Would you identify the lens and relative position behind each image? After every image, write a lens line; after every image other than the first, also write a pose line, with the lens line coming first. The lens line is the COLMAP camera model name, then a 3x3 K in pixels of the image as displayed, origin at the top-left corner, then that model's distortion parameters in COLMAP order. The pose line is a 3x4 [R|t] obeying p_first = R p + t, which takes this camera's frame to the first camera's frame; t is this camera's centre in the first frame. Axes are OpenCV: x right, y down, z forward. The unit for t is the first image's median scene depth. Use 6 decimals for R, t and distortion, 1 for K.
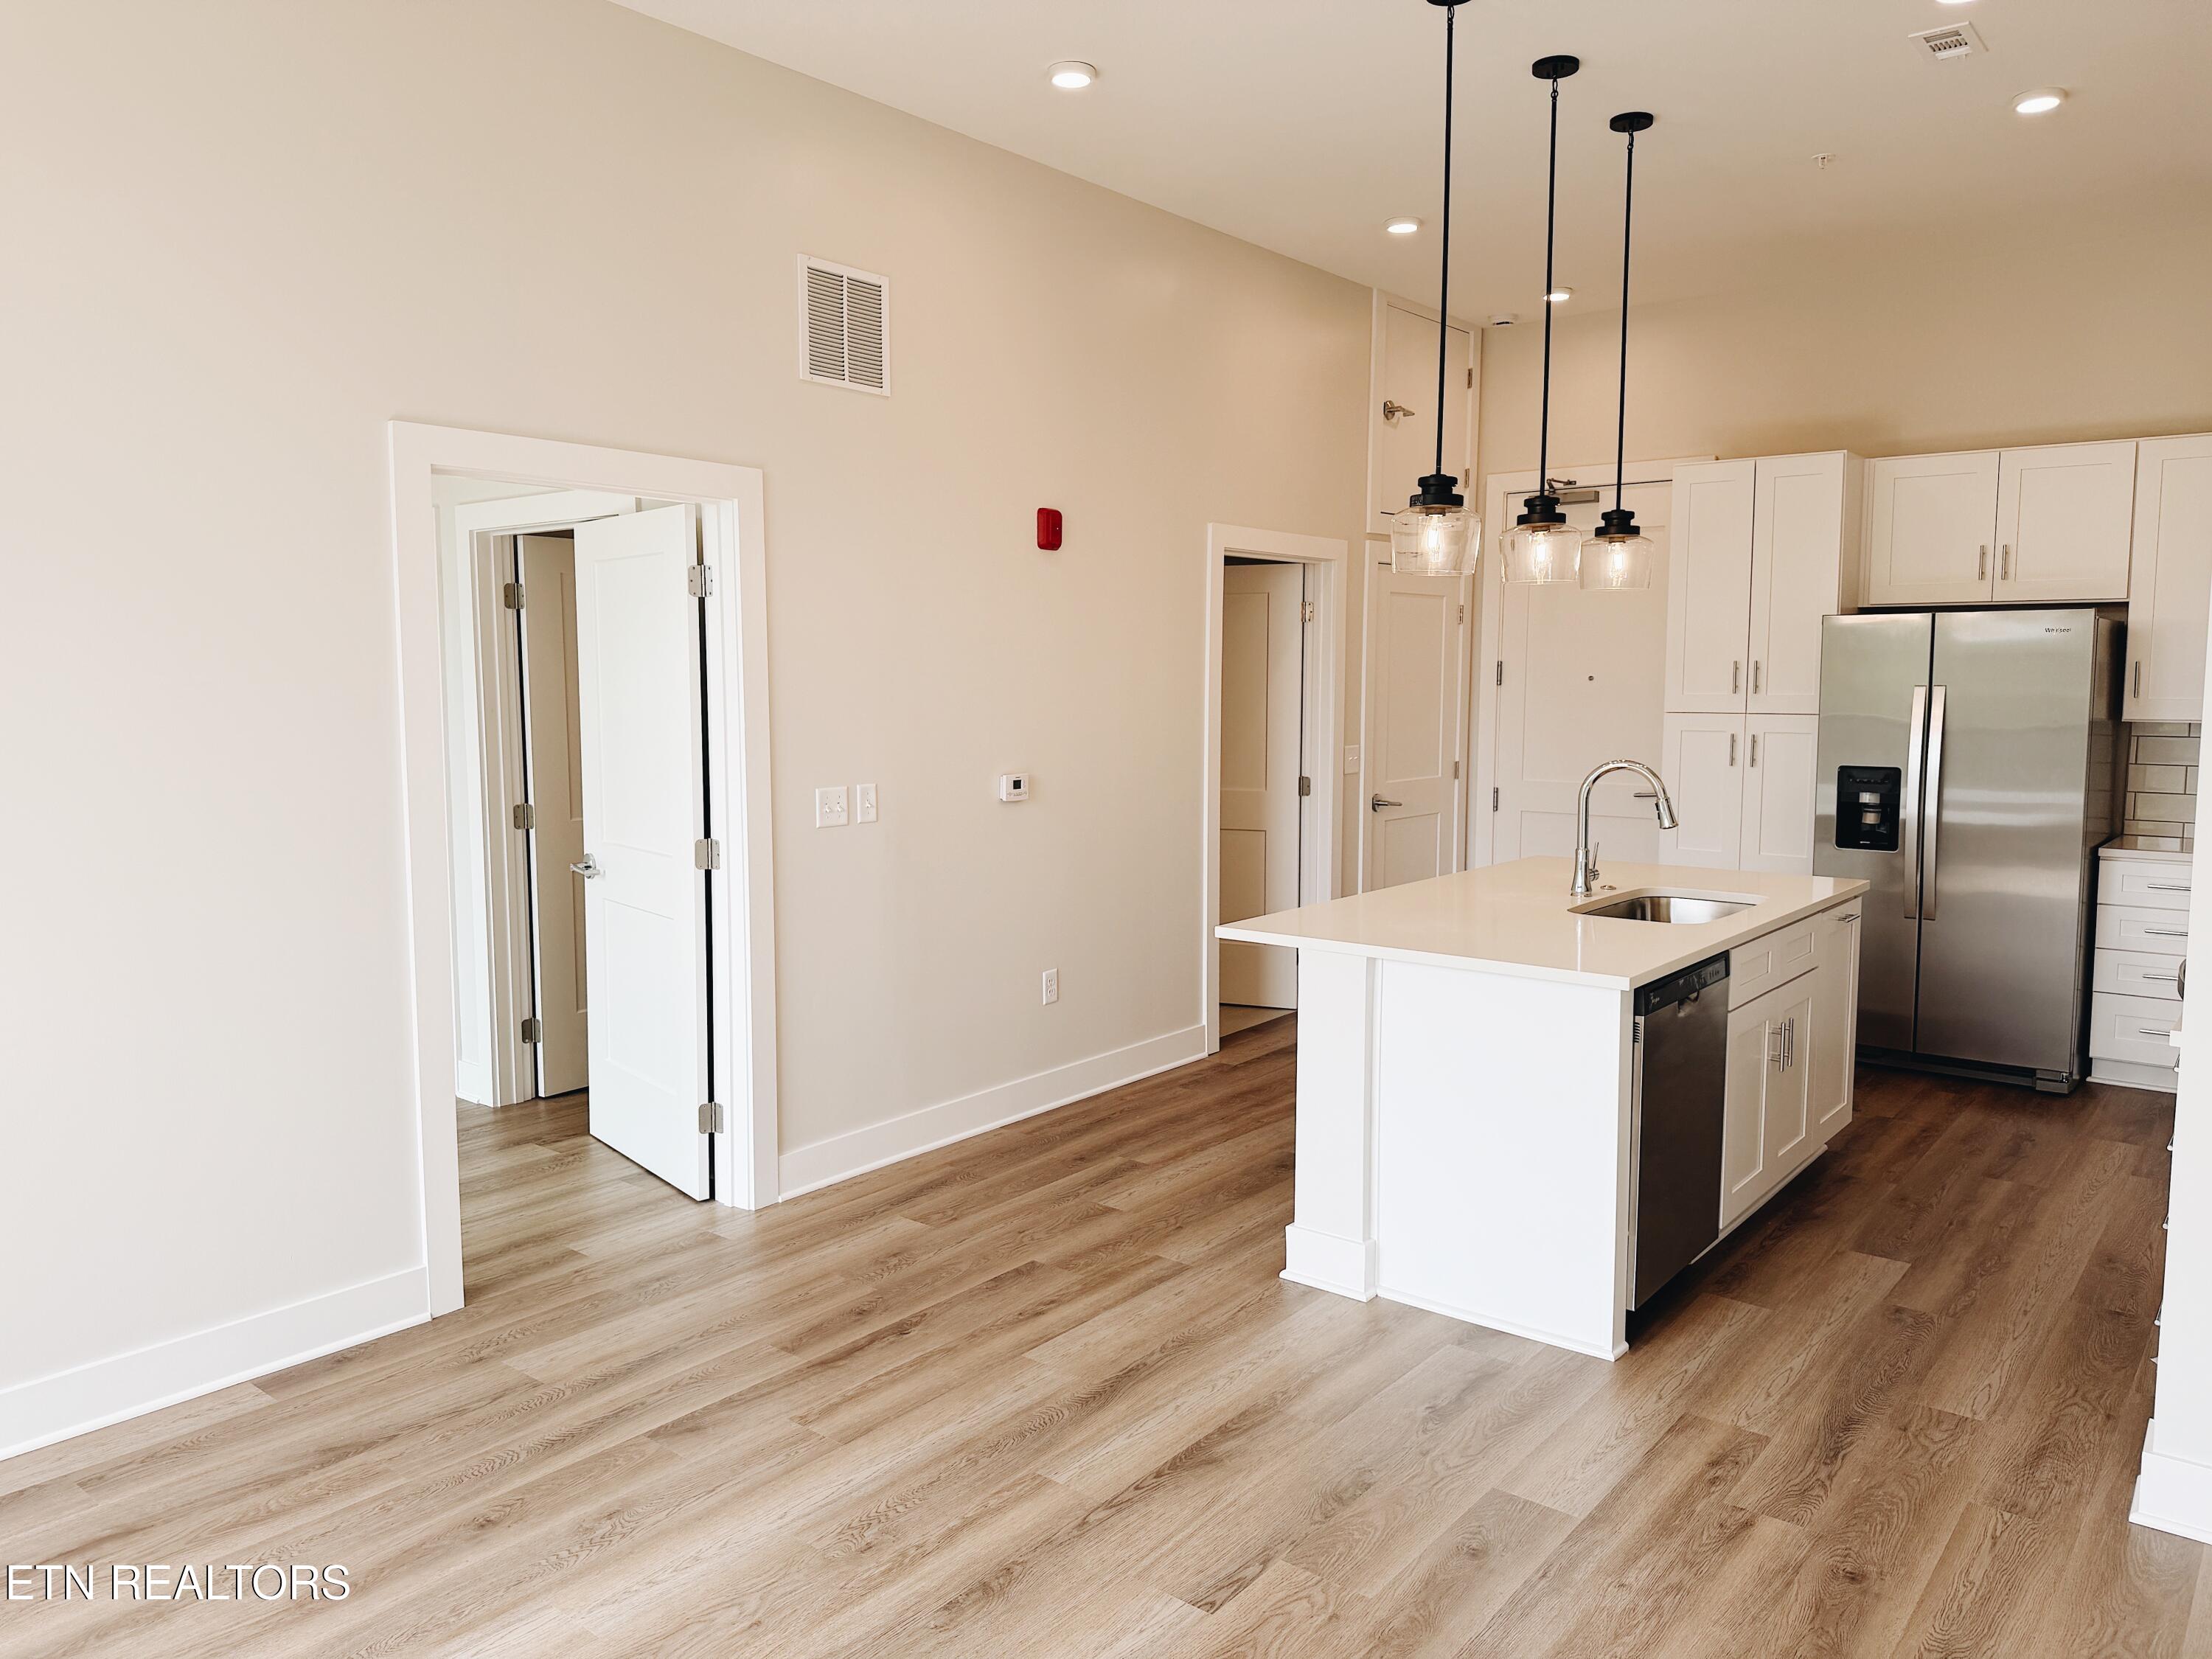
lens RADIAL K [[1562.7, 0, 1106.0], [0, 1562.7, 829.5], [0, 0, 1]] dist [0.089125, -0.110399]
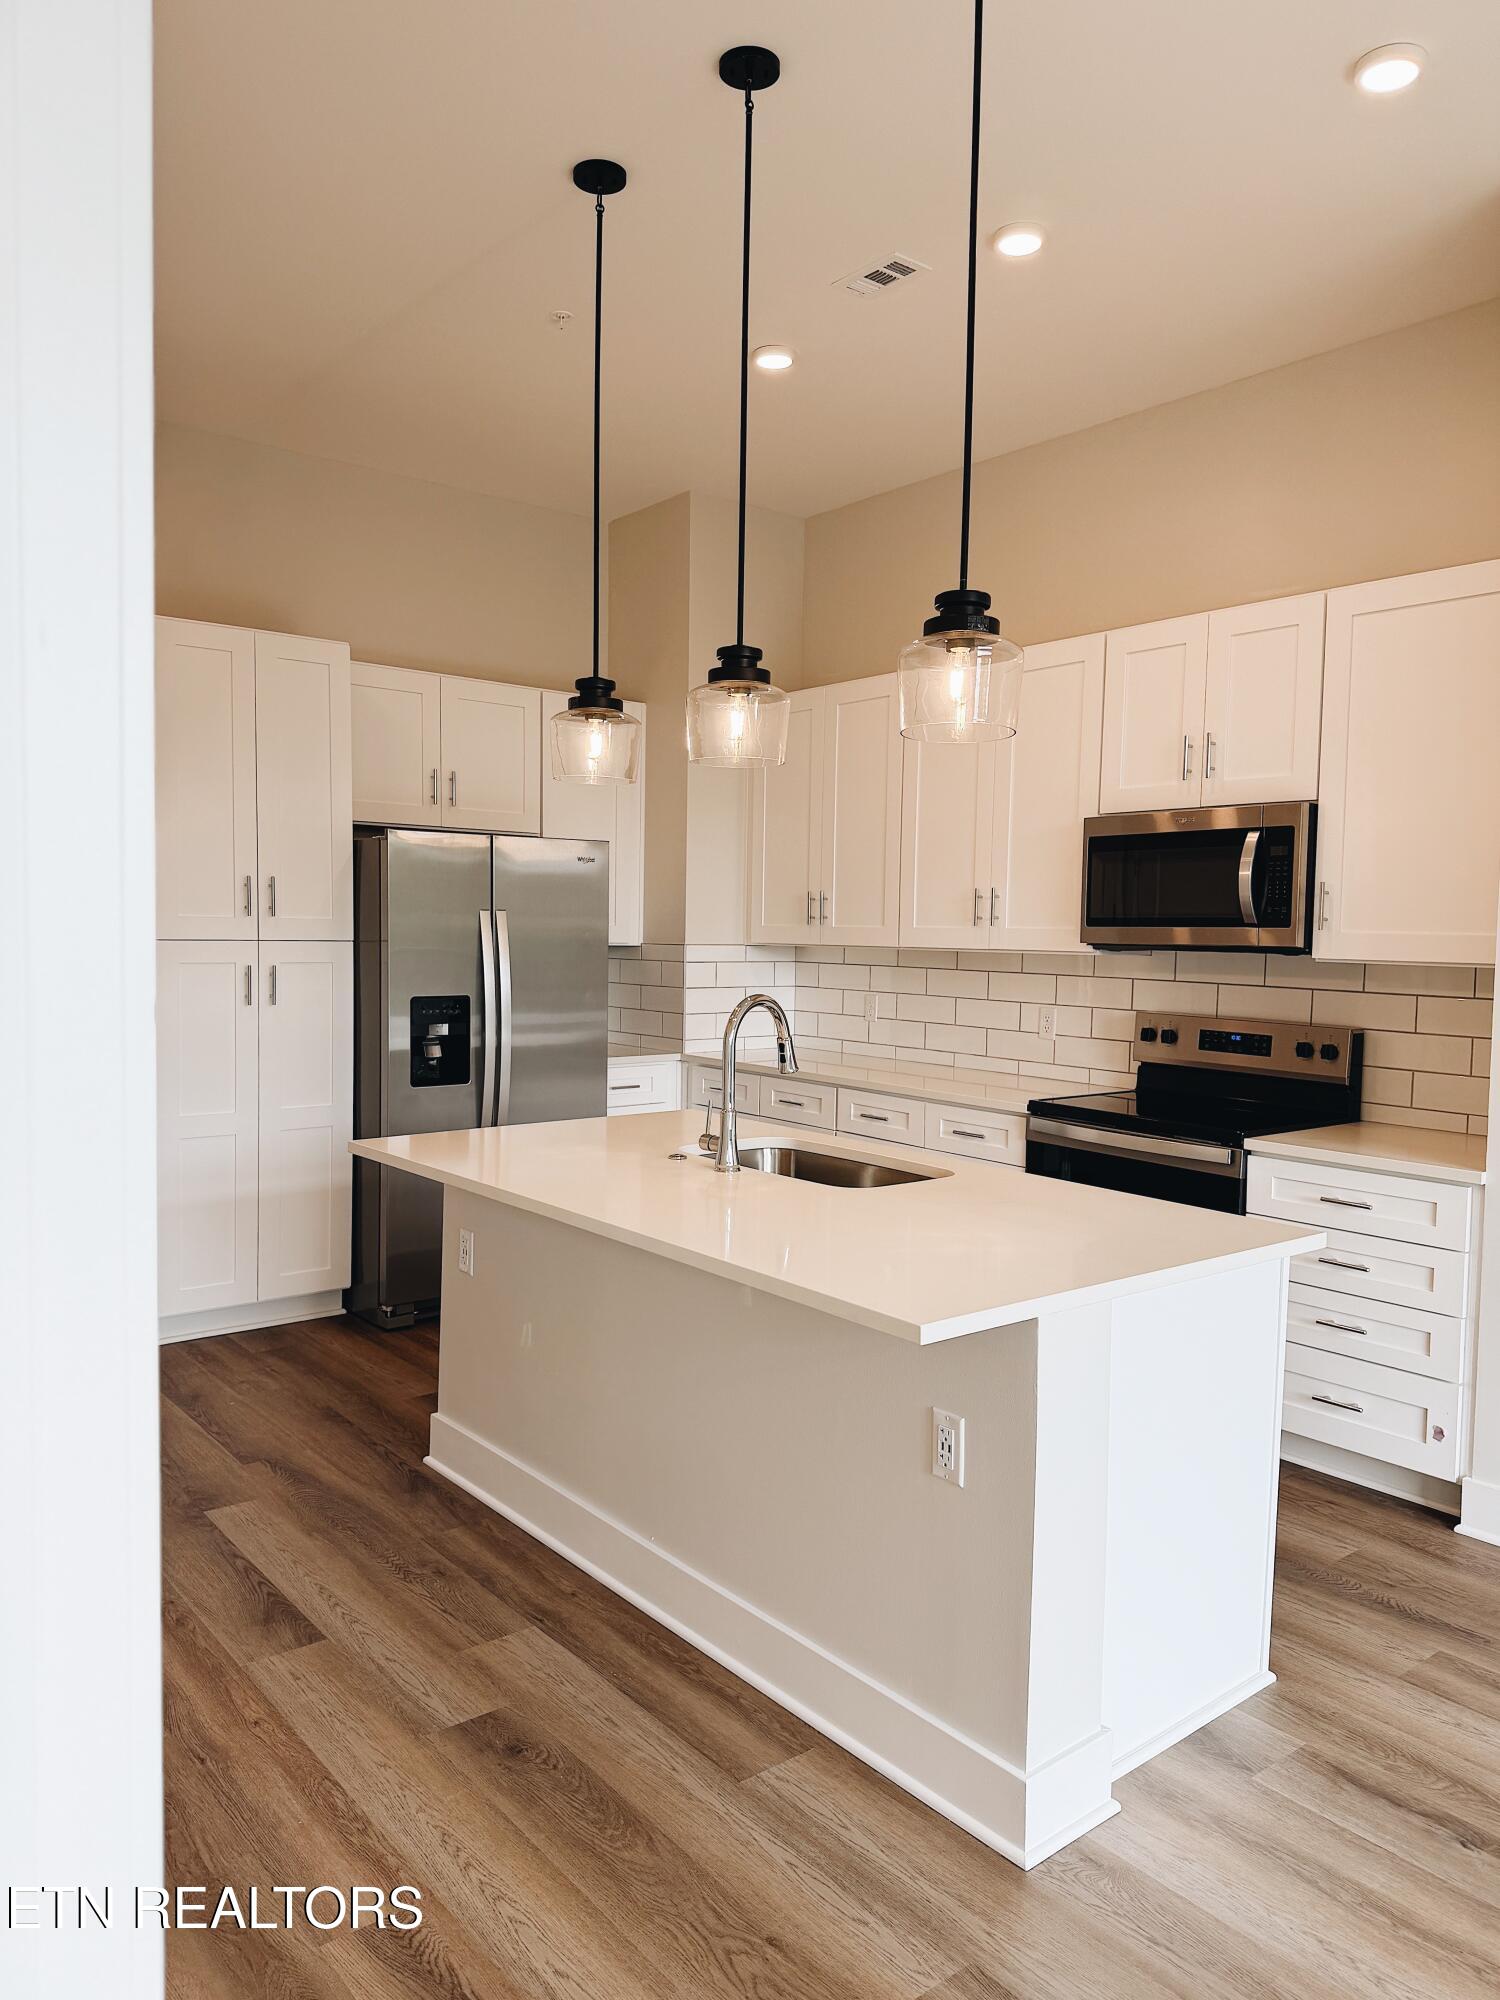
lens RADIAL K [[1413.0, 0, 750.0], [0, 1413.0, 1000.0], [0, 0, 1]] dist [0.089125, -0.110399]
pose [[0.209459, -0.051058, 0.976483, -0.310820], [0.082499, 0.995998, 0.034381, -0.054568], [-0.974331, 0.073358, 0.212833, 0.690524]]
